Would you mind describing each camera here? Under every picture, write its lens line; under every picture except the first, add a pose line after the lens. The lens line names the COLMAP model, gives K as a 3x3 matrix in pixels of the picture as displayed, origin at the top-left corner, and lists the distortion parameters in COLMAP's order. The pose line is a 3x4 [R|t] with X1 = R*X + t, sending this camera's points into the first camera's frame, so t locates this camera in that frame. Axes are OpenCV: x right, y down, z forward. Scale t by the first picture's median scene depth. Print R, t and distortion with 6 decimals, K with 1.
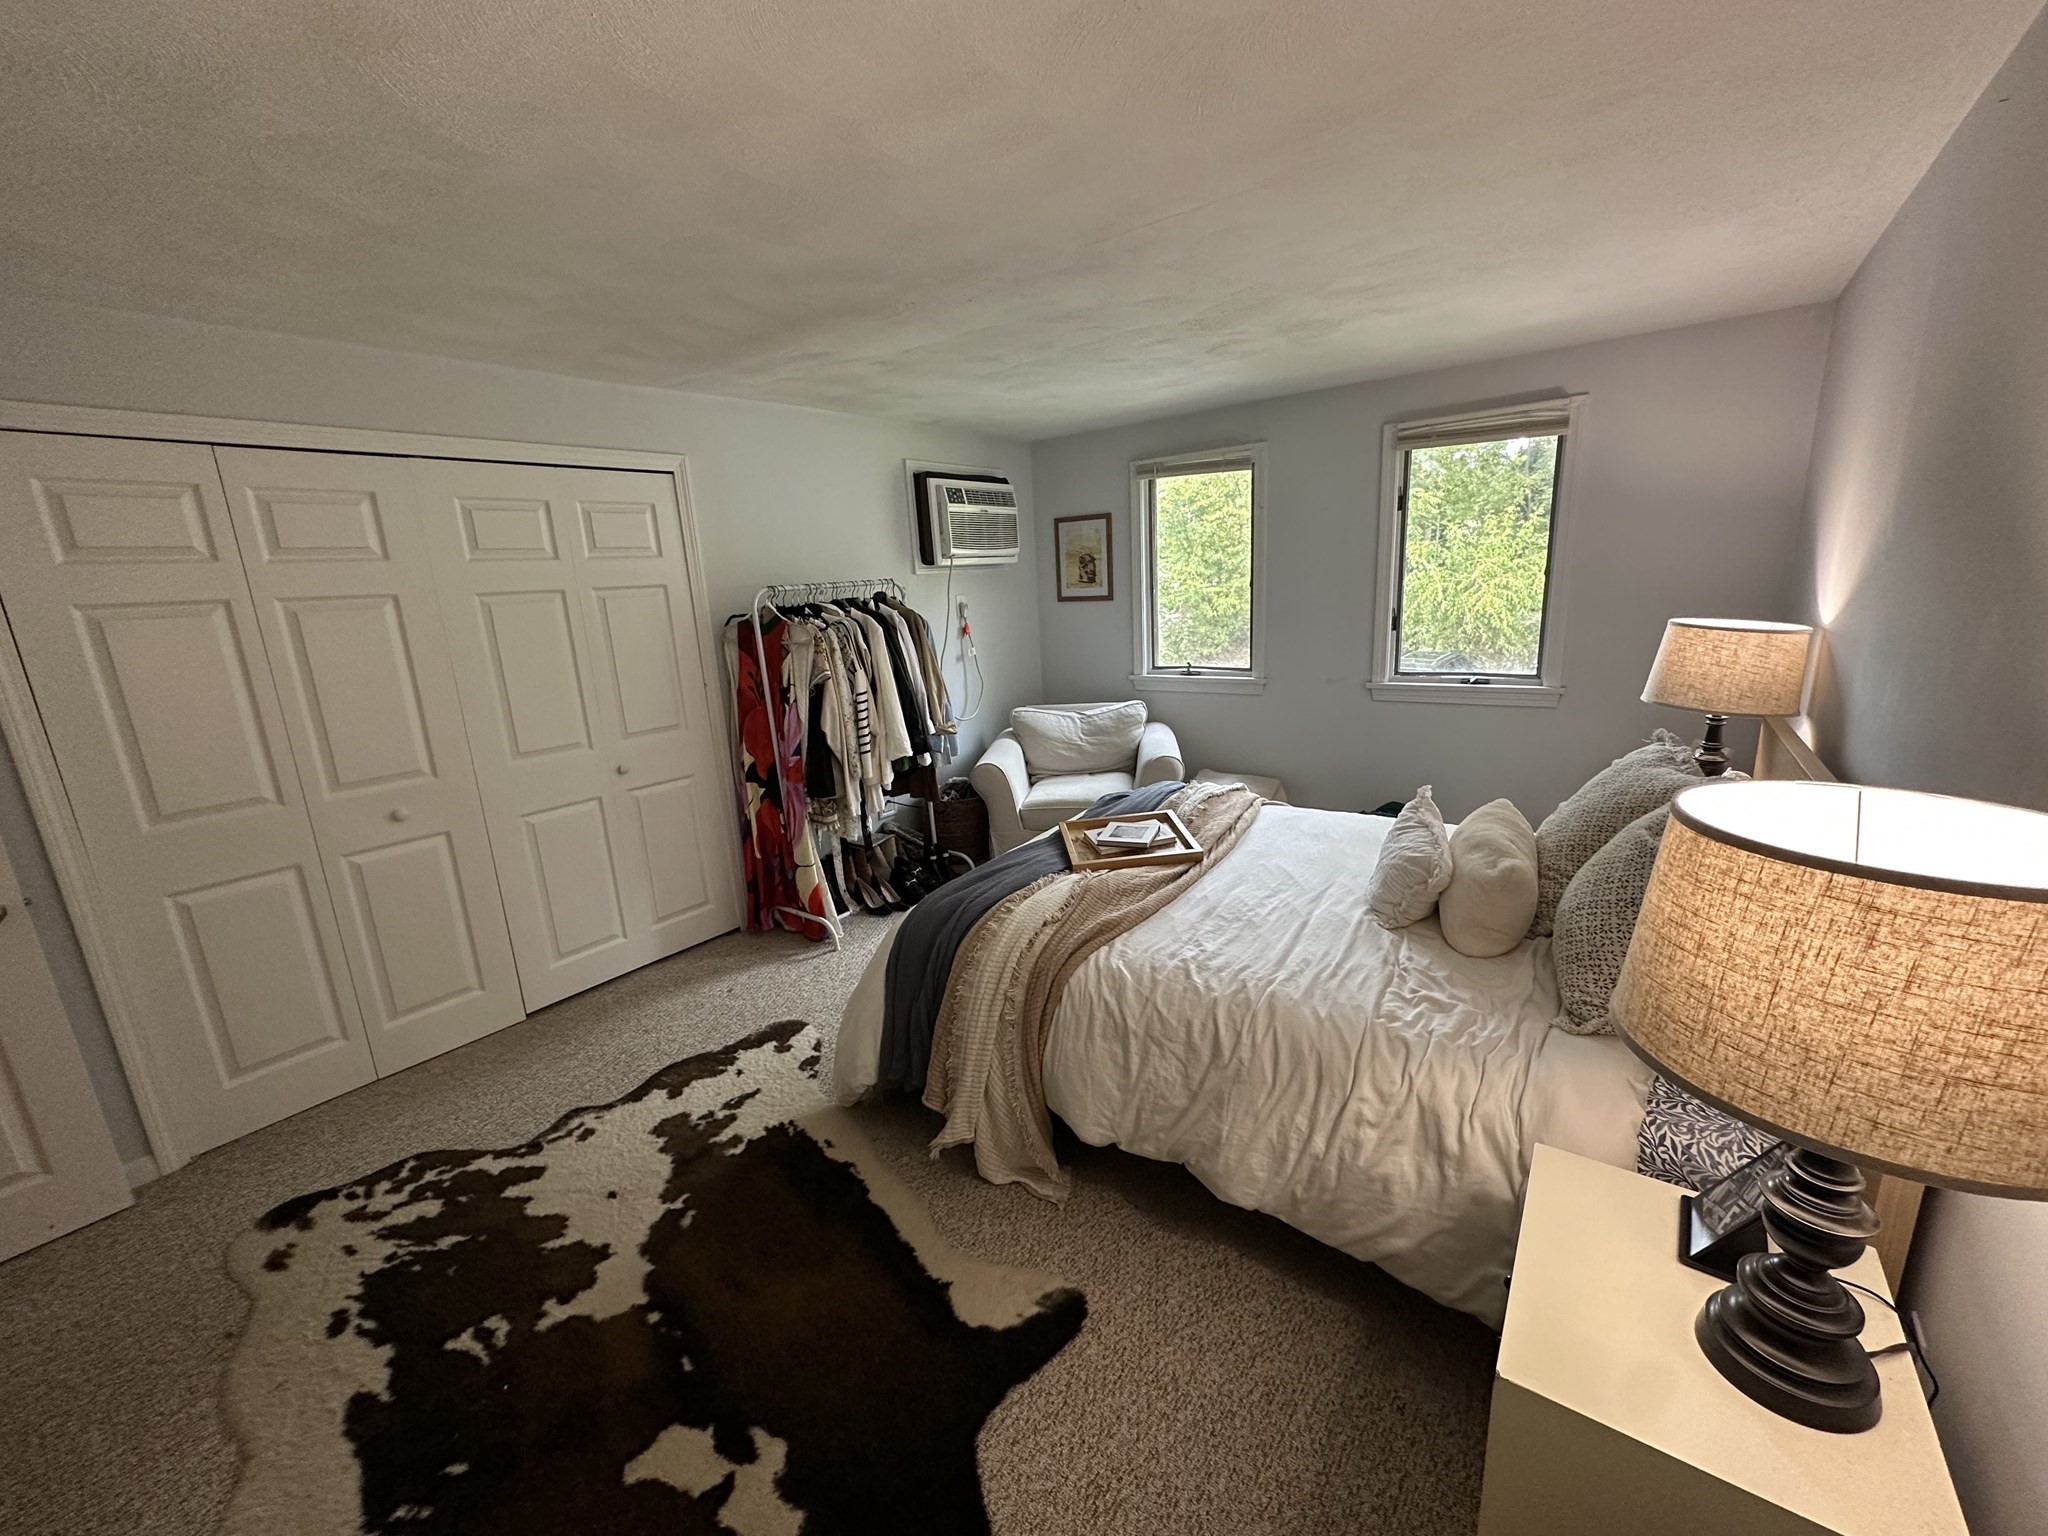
lens RADIAL K [[816.5, 0, 1029.3], [0, 816.5, 767.7], [0, 0, 1]] dist [-0.001533, -0.001037]
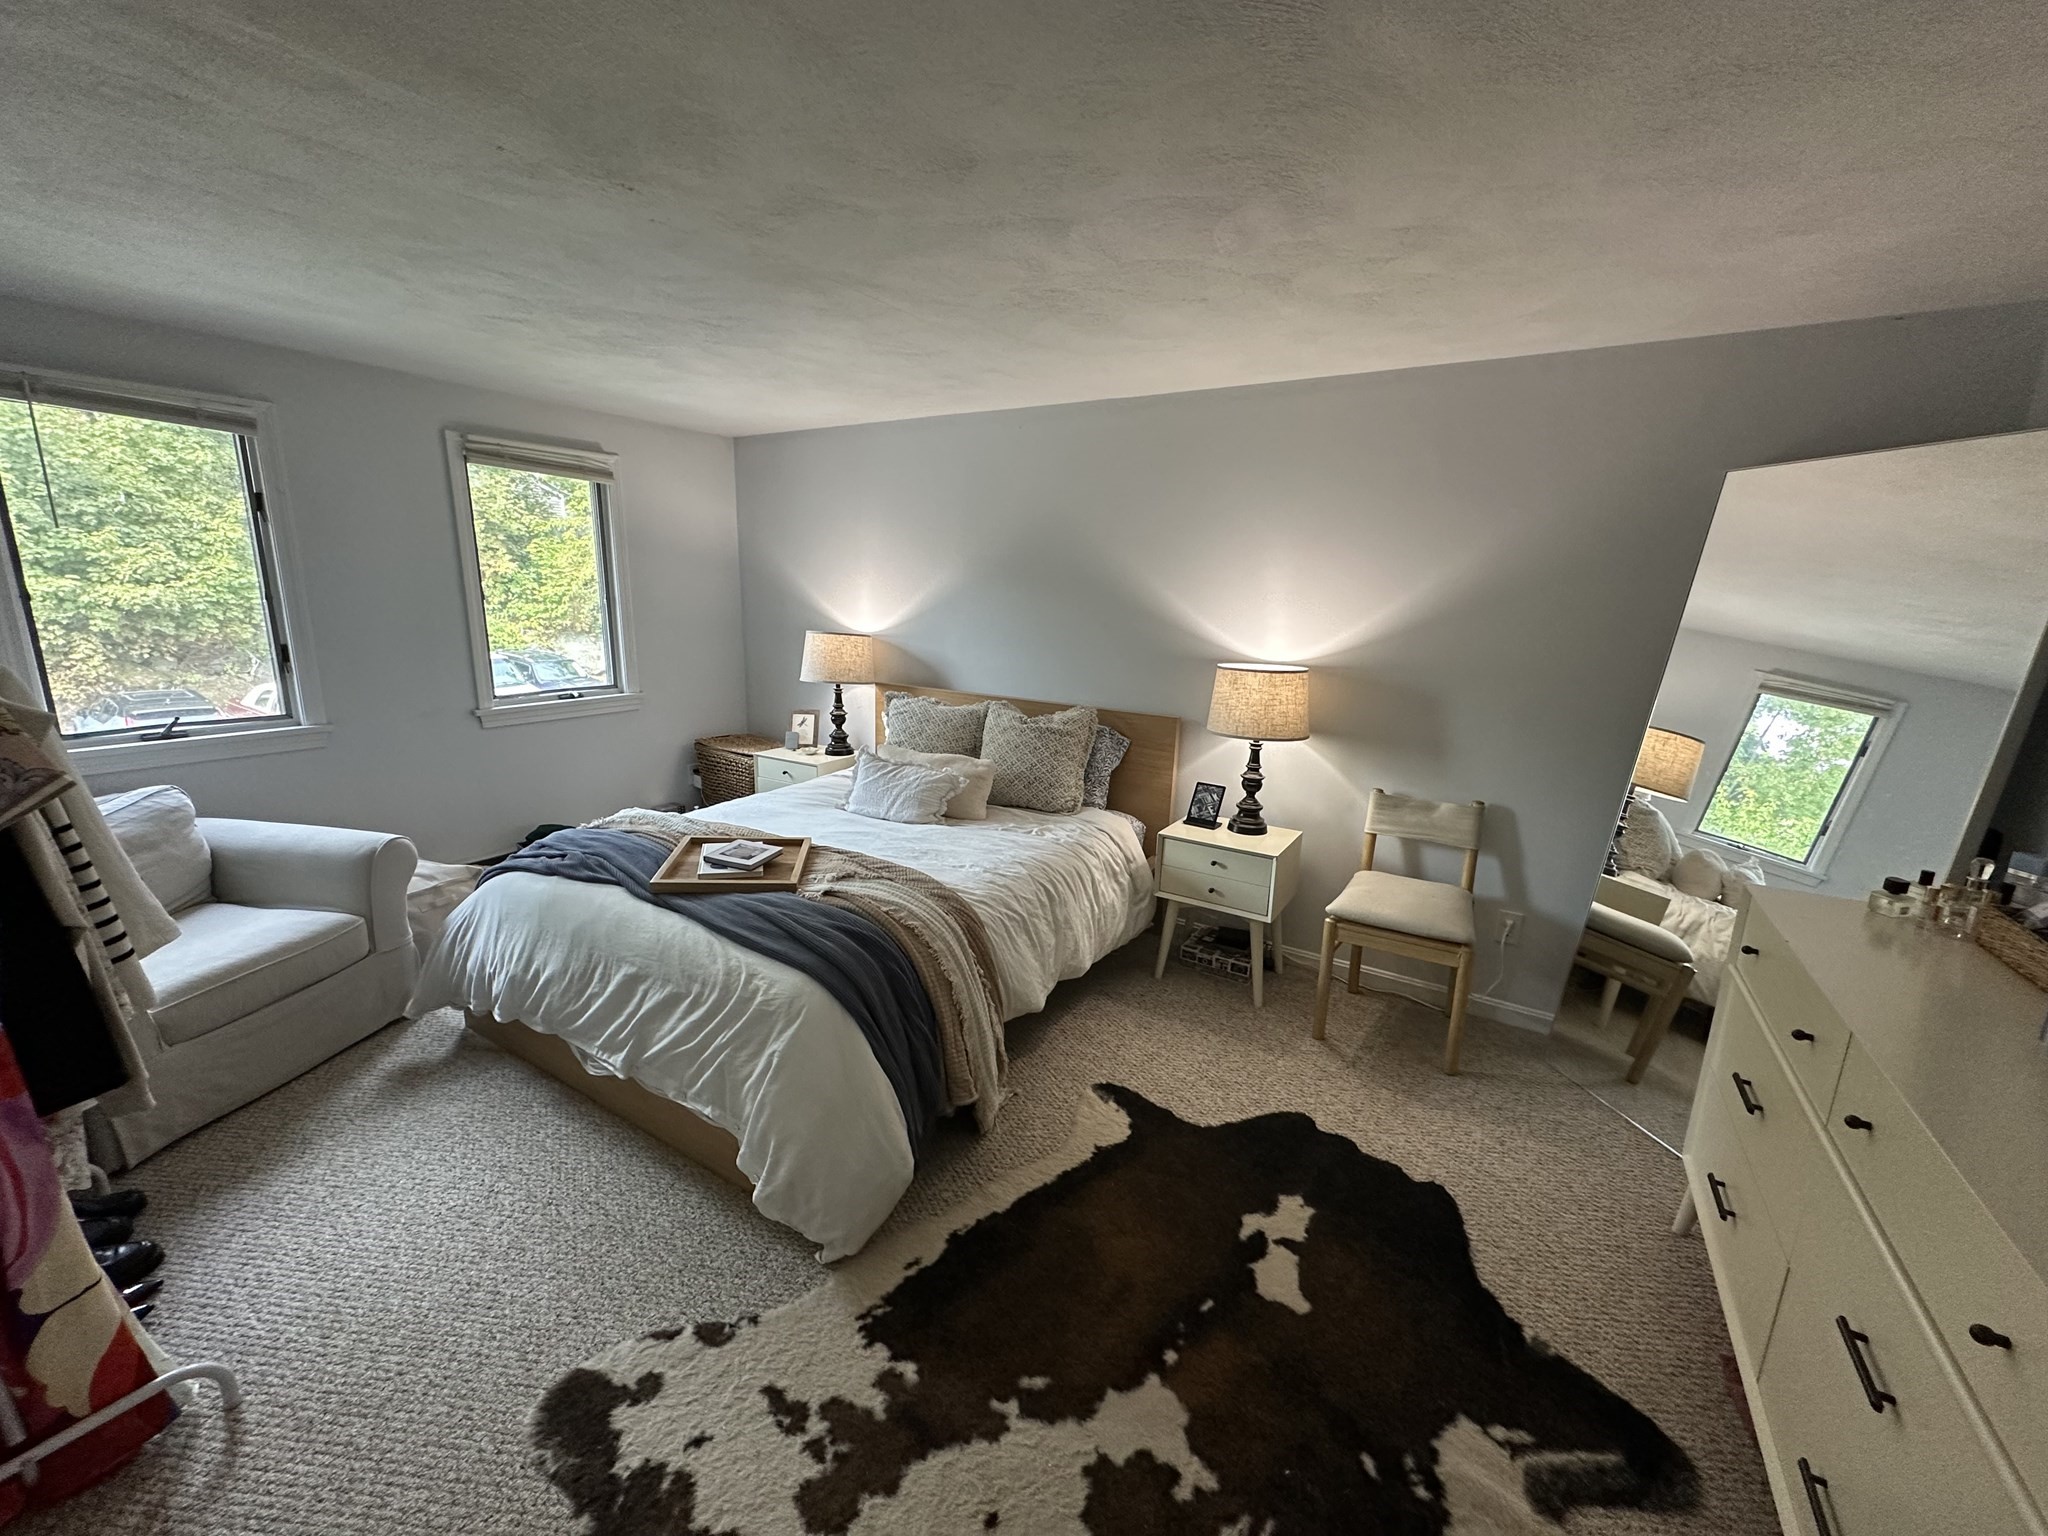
lens RADIAL K [[816.5, 0, 1025.6], [0, 816.5, 768.7], [0, 0, 1]] dist [-0.001533, -0.001037]
pose [[-0.075525, -0.166175, 0.983200, -1.172268], [0.210376, 0.961166, 0.178611, -0.164789], [-0.974699, 0.220331, -0.037633, 0.979589]]
